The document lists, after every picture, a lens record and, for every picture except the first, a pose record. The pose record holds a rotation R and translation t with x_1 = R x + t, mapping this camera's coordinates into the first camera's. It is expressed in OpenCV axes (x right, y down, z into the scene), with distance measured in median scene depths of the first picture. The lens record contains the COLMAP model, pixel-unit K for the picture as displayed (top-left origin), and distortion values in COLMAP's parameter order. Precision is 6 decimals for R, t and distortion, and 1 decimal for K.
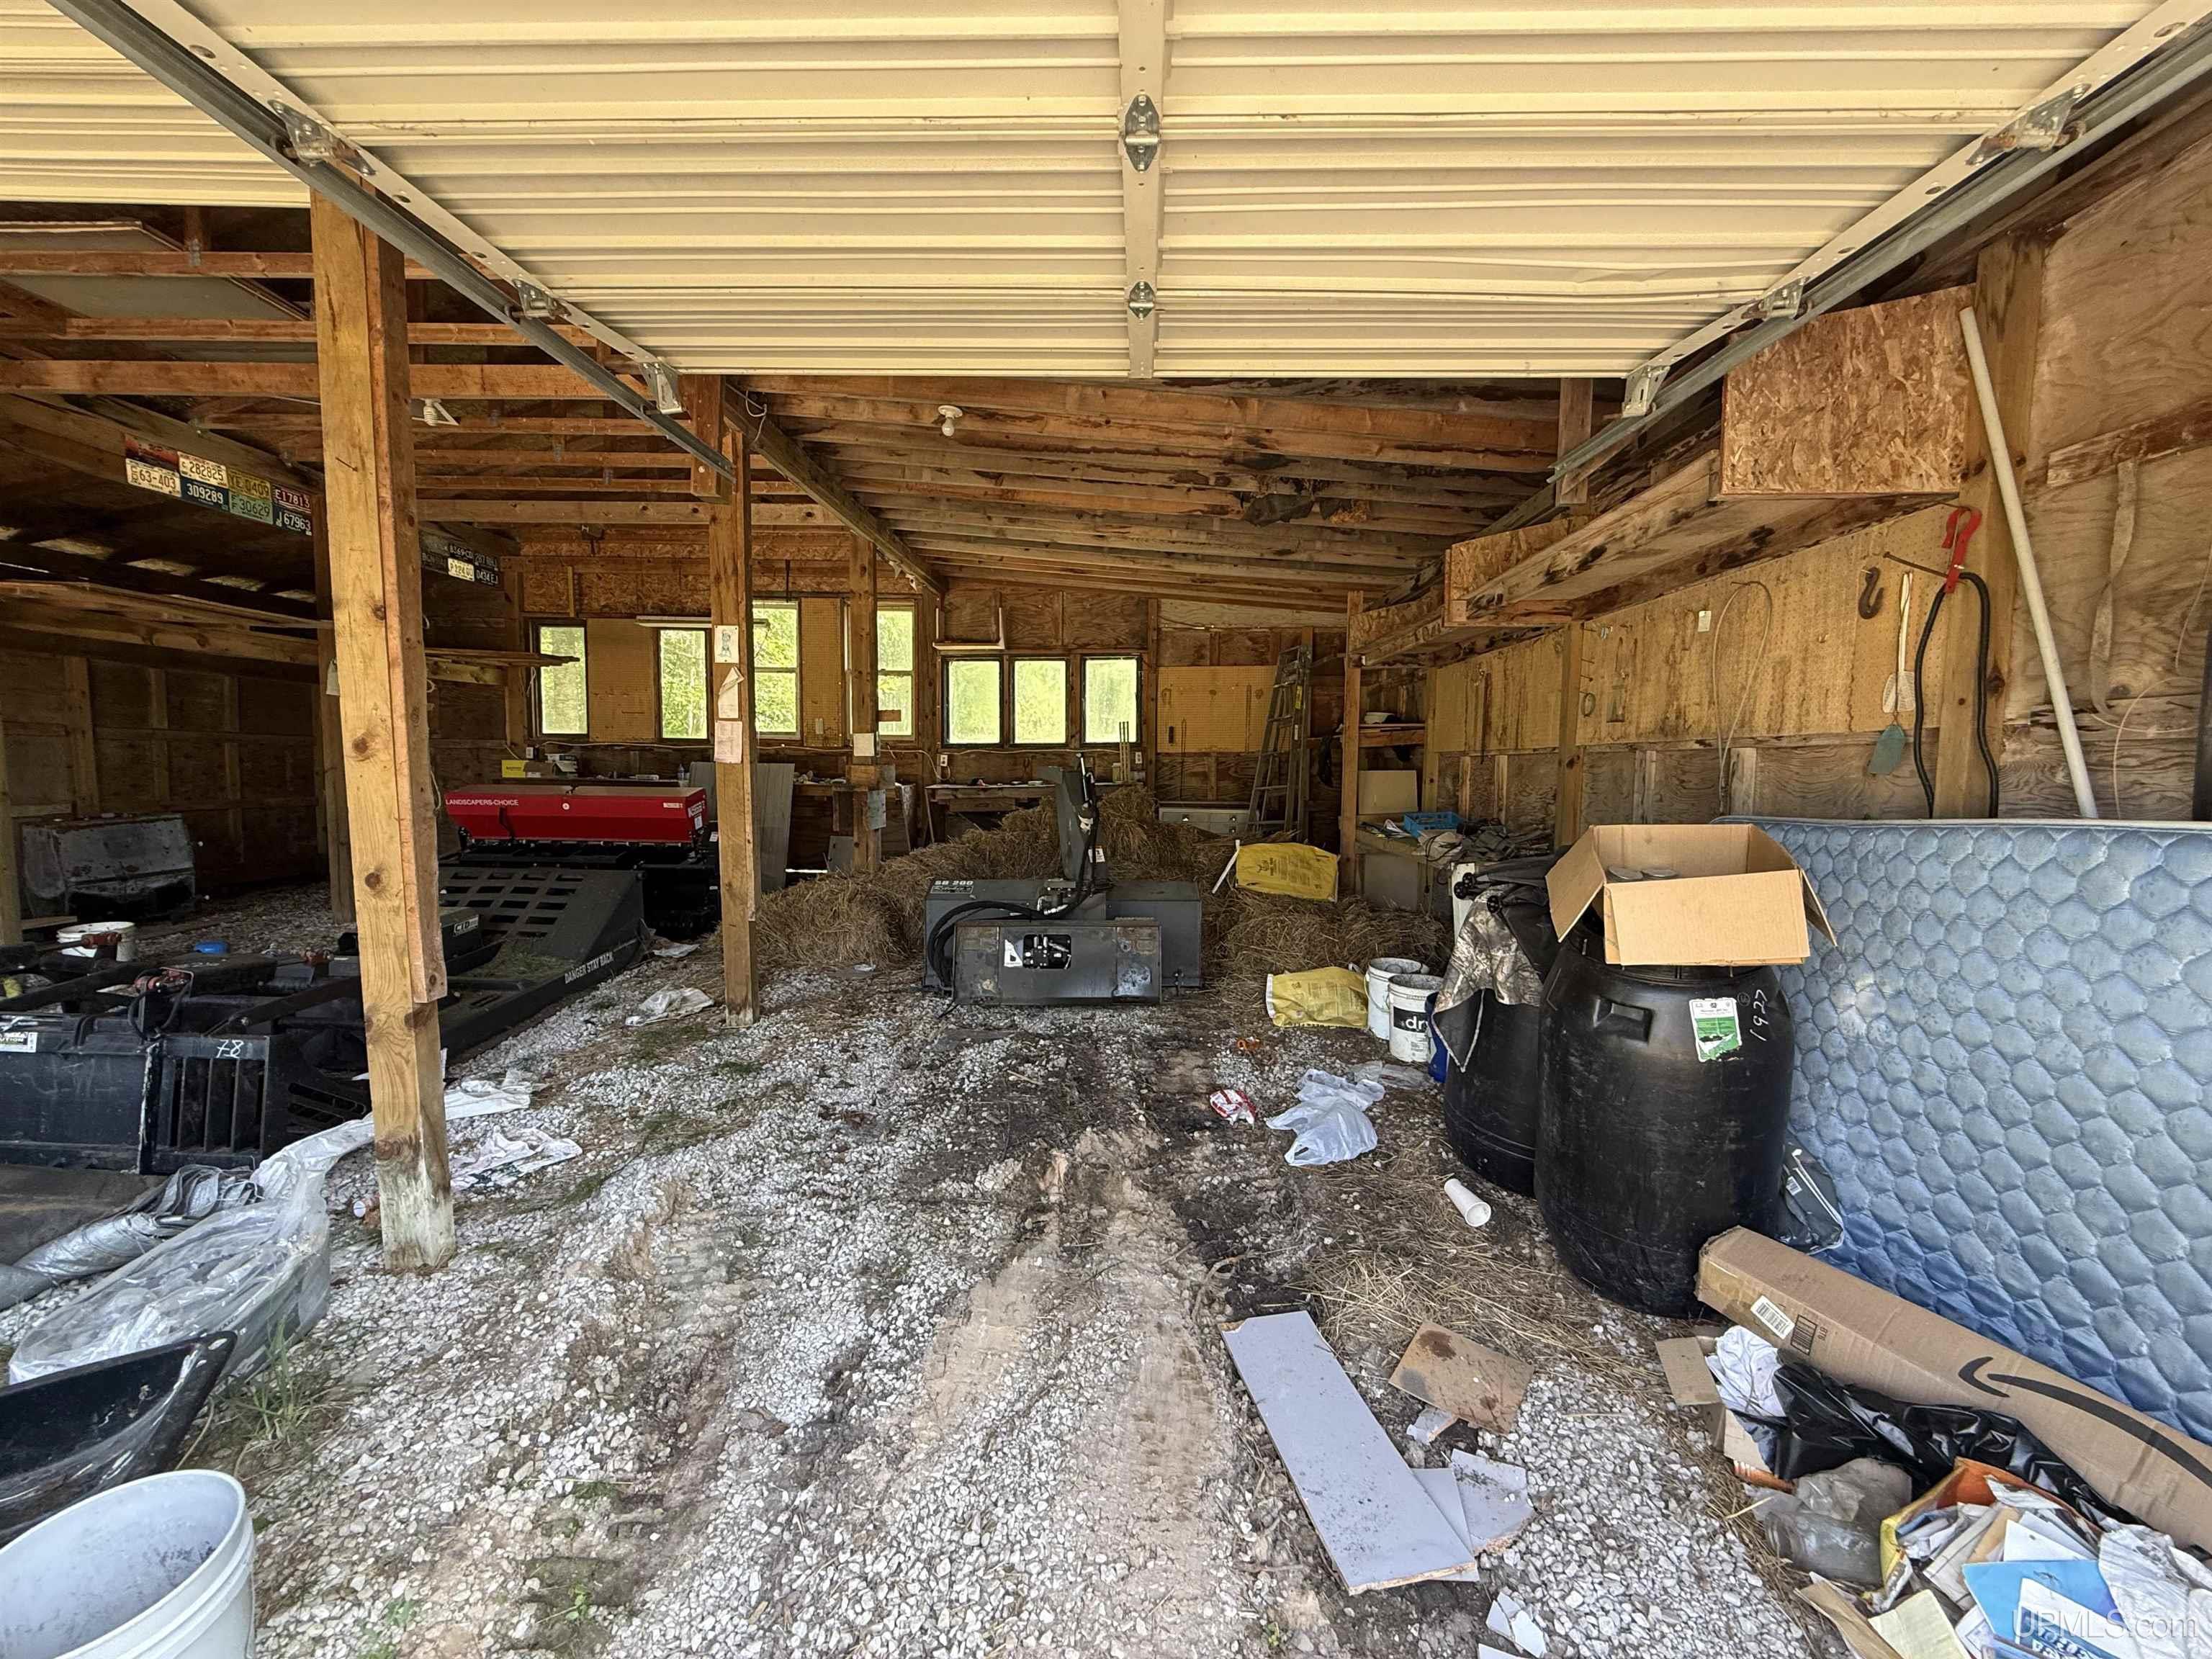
lens RADIAL K [[879.9, 0, 1099.8], [0, 879.9, 823.4], [0, 0, 1]] dist [-0.002641, 0.000259]
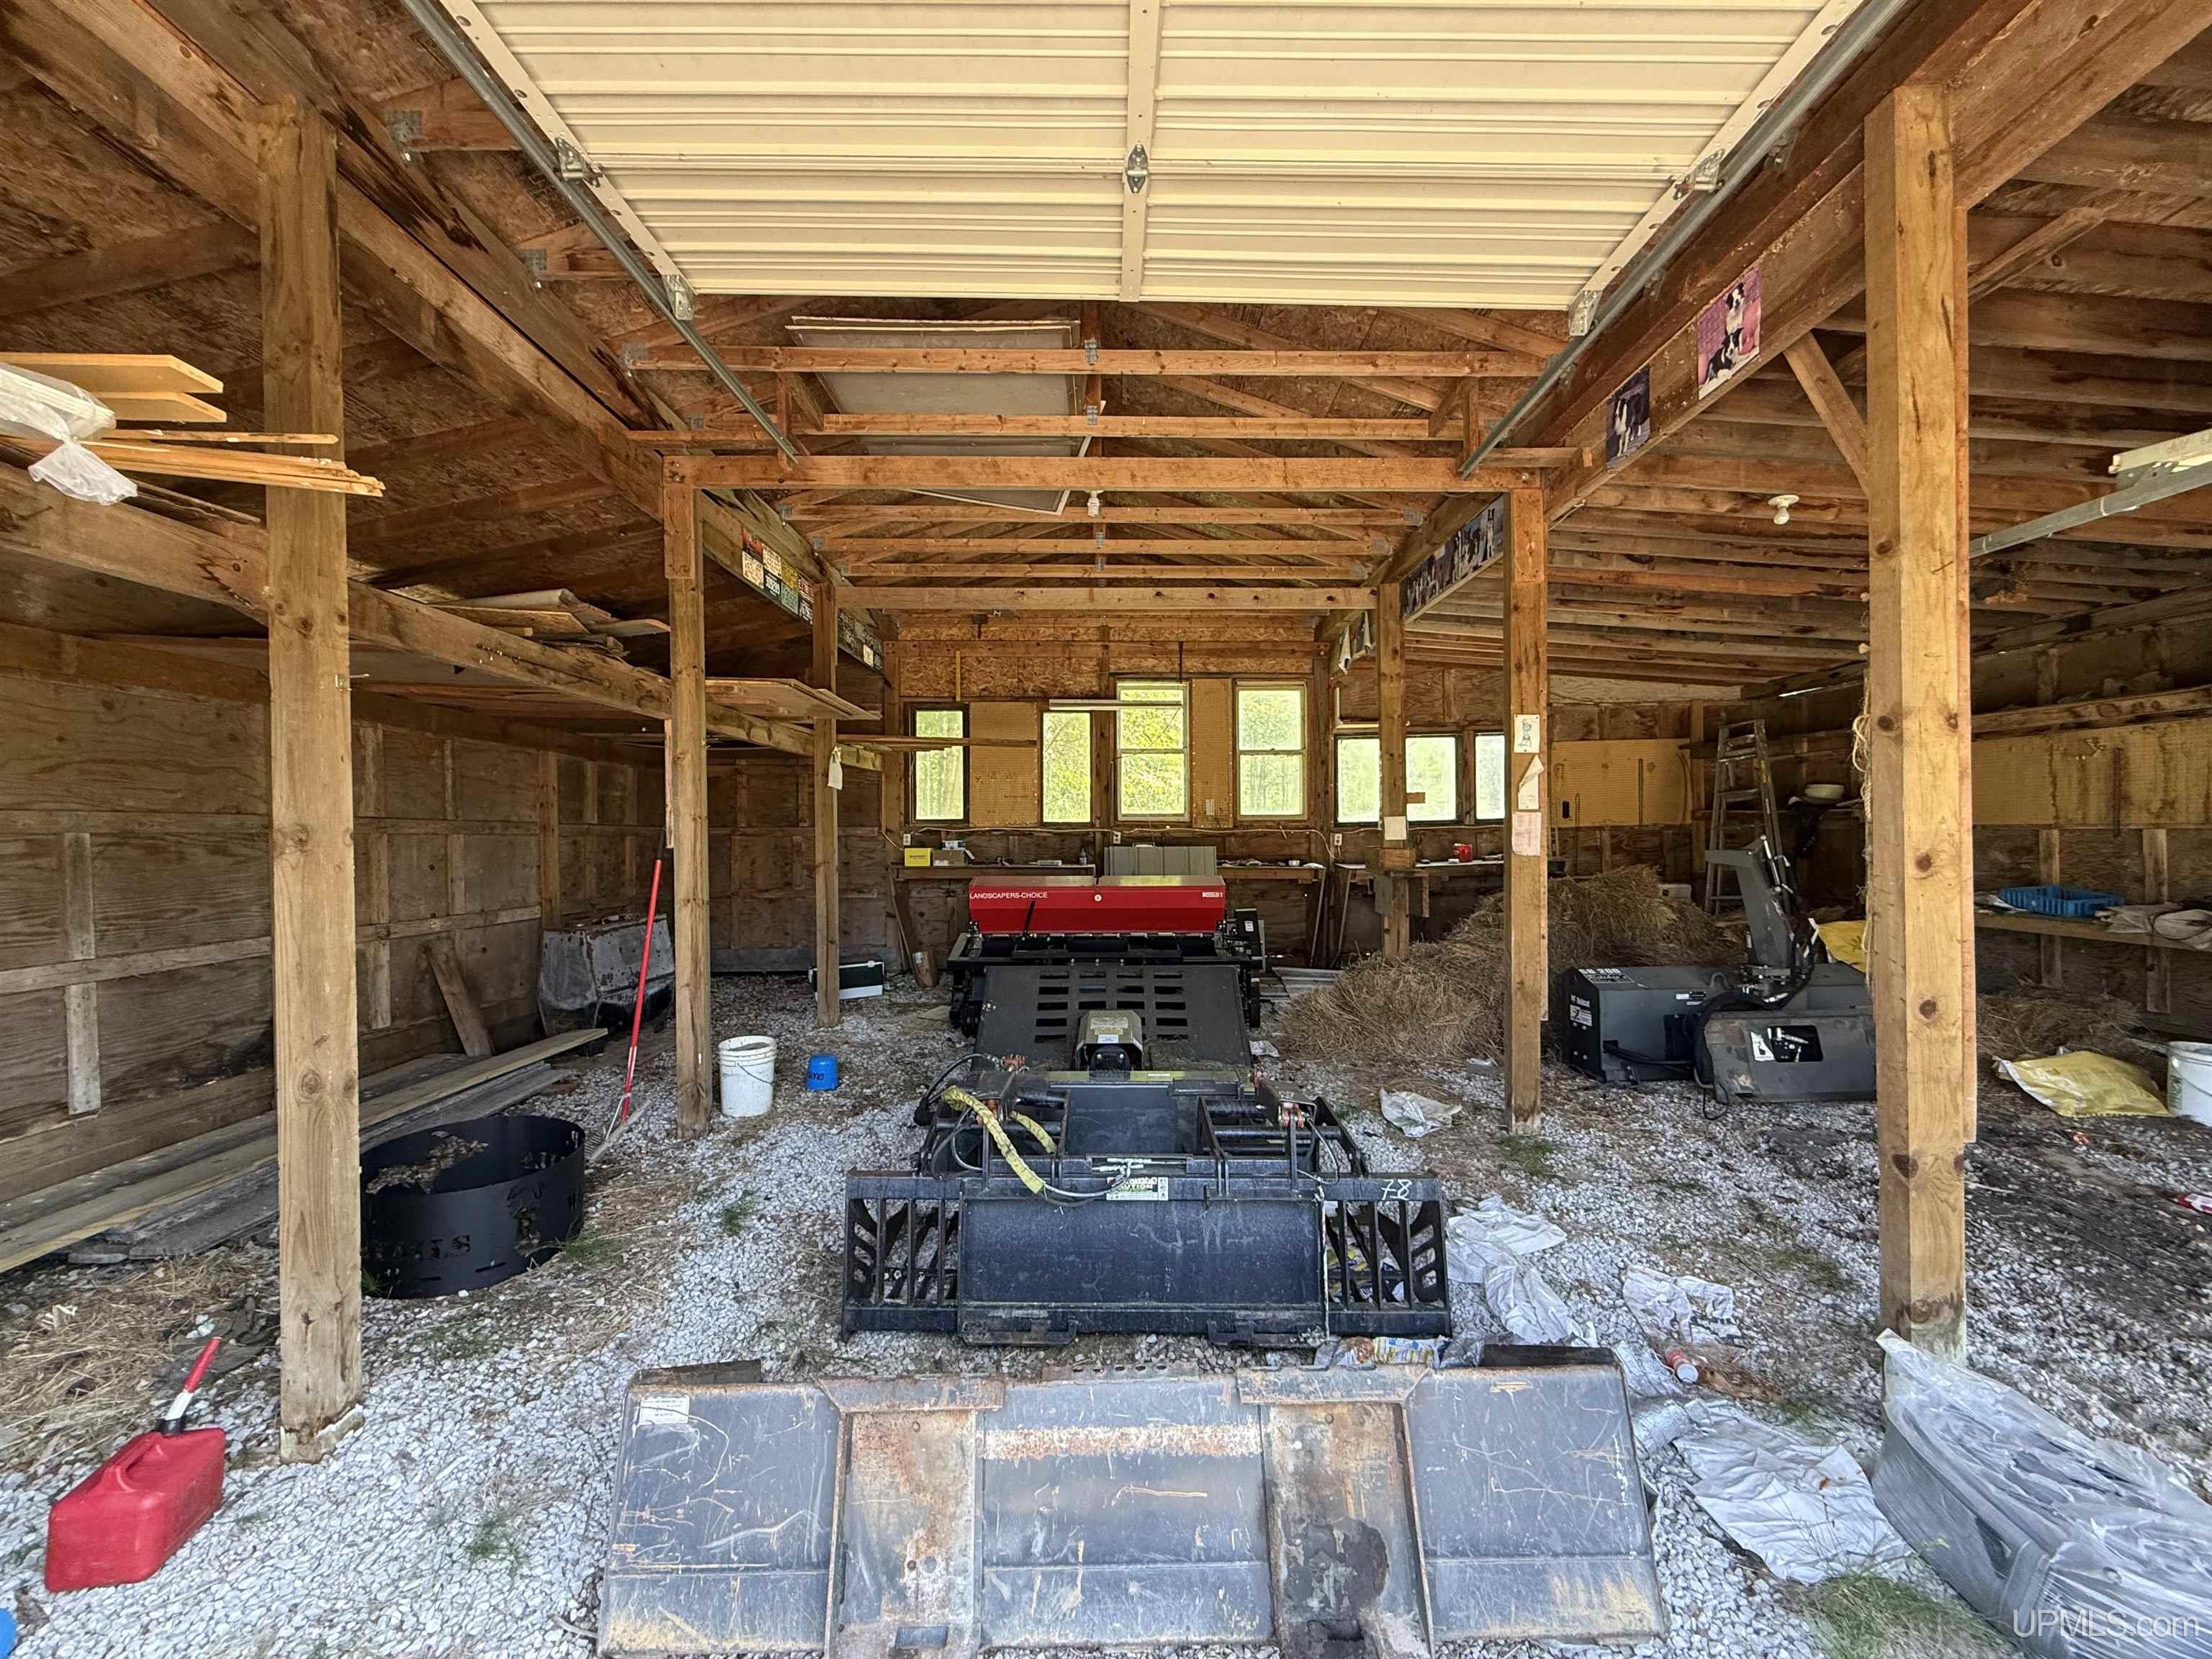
lens RADIAL K [[879.9, 0, 1107.1], [0, 879.9, 822.2], [0, 0, 1]] dist [-0.002641, 0.000259]
pose [[0.999388, -0.018815, 0.029473, -0.539524], [0.021032, 0.996824, -0.076812, -0.024169], [-0.027935, 0.077385, 0.996610, 0.029762]]
